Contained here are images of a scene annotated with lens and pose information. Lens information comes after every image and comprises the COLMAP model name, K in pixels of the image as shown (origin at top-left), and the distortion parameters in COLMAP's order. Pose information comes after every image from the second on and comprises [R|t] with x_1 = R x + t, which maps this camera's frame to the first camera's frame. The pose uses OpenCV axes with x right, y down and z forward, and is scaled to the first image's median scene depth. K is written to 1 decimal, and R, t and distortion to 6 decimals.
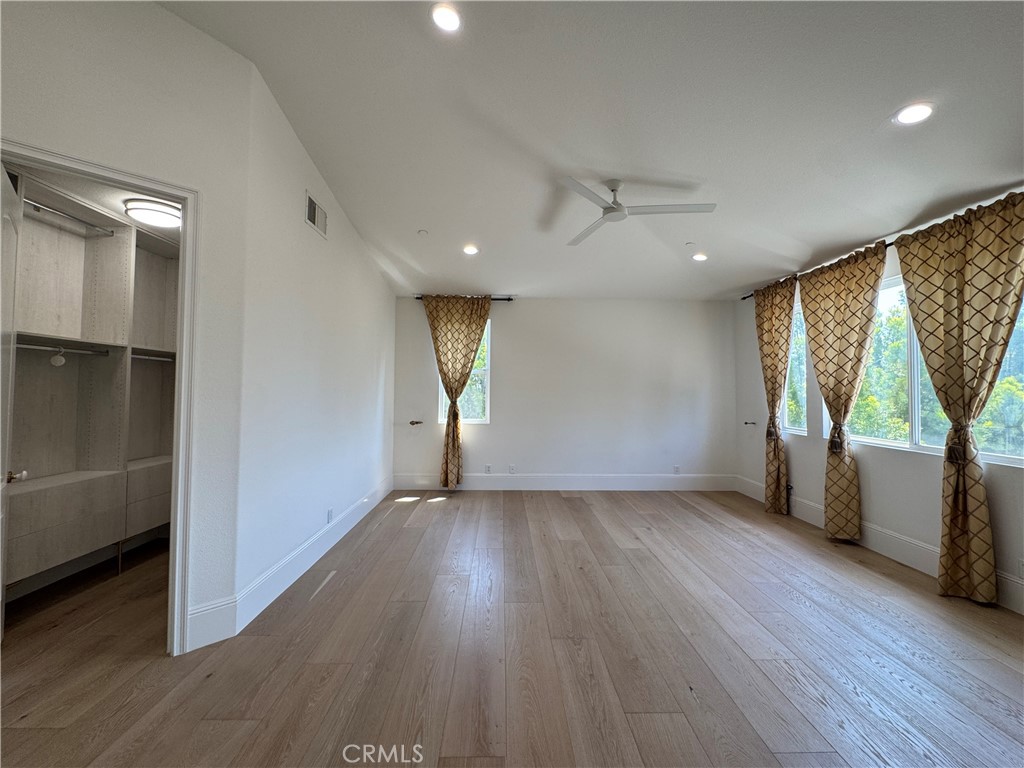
lens RADIAL K [[413.3, 0, 506.9], [0, 413.3, 381.9], [0, 0, 1]] dist [-0.002515, -0.000220]
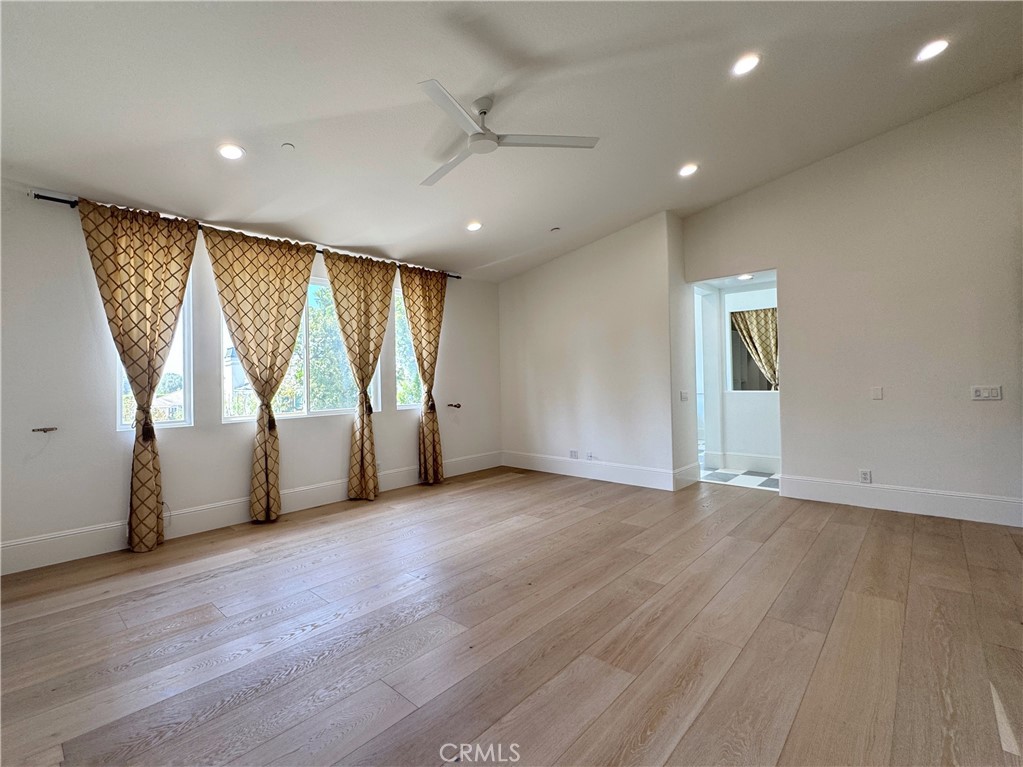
lens RADIAL K [[415.8, 0, 480.8], [0, 415.8, 372.4], [0, 0, 1]] dist [-0.000669, -0.000045]
pose [[-0.675110, 0.016526, 0.737532, -0.319931], [0.002512, 0.999795, -0.020103, 0.057967], [-0.737713, -0.011719, -0.675013, 1.475605]]
